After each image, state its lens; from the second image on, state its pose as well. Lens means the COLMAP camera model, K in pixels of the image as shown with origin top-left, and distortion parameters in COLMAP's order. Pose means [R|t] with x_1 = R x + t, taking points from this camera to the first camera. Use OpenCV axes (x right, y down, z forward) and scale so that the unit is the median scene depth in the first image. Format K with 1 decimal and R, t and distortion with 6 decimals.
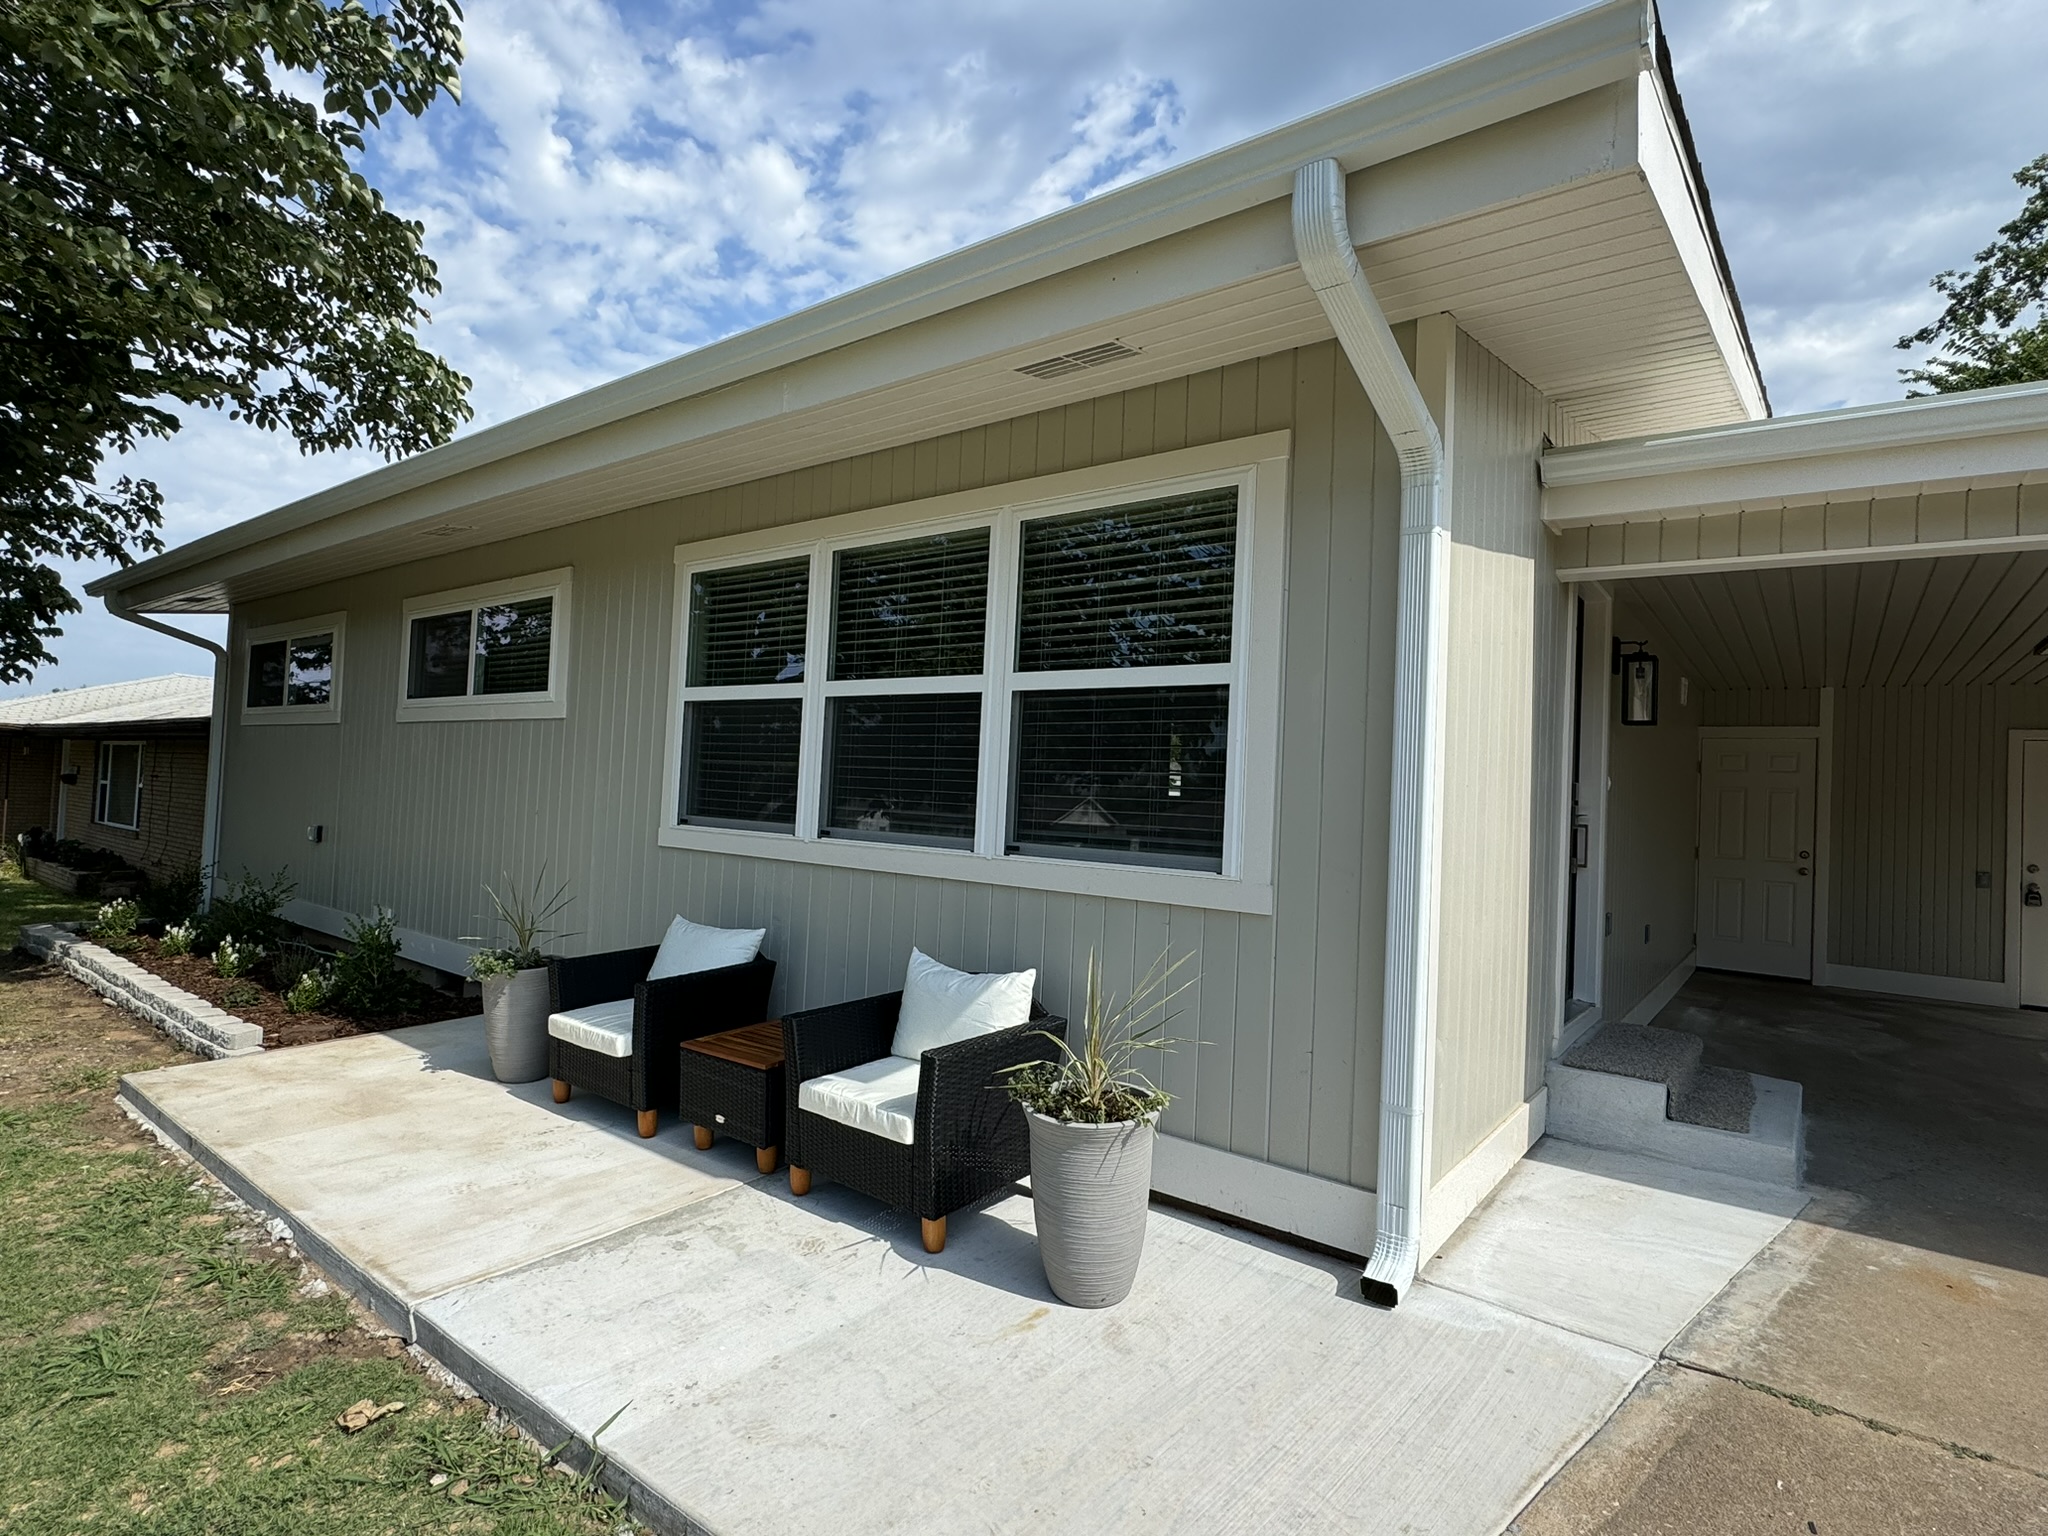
lens RADIAL K [[1046.9, 0, 1004.3], [0, 1046.9, 761.0], [0, 0, 1]] dist [0.000103, -0.000679]
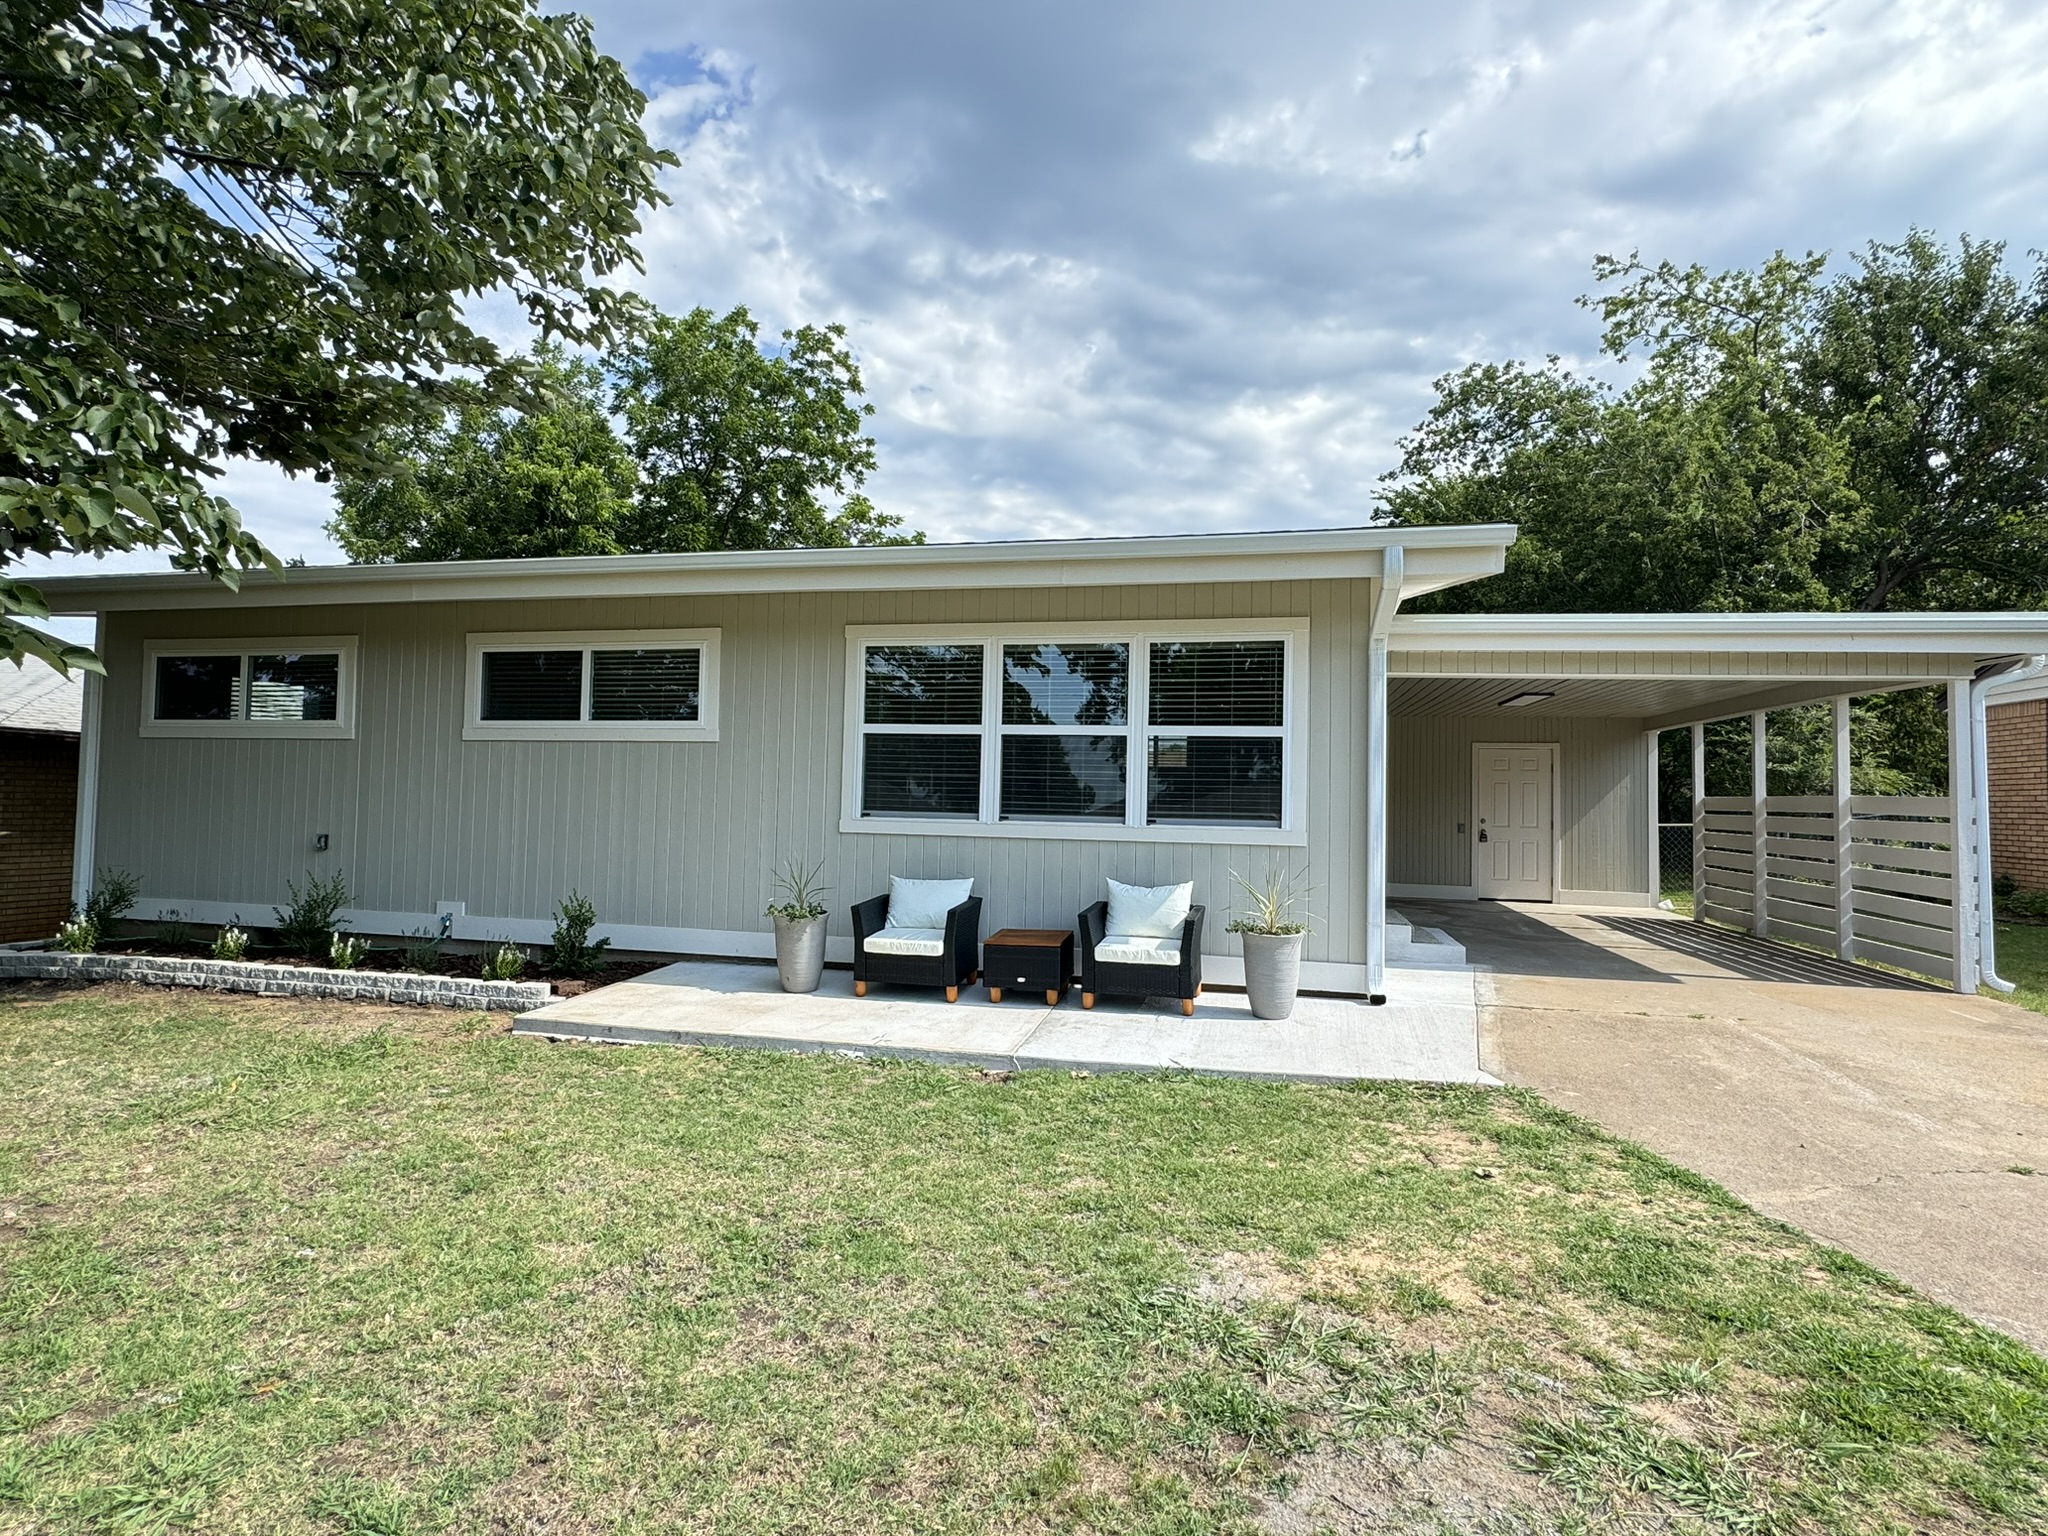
lens RADIAL K [[1047.5, 0, 1029.8], [0, 1047.5, 747.0], [0, 0, 1]] dist [-0.000003, -0.000153]
pose [[0.903363, -0.002854, 0.428867, -0.814167], [0.005345, 0.999975, -0.004604, -0.033100], [-0.428843, 0.006451, 0.903356, -0.482063]]
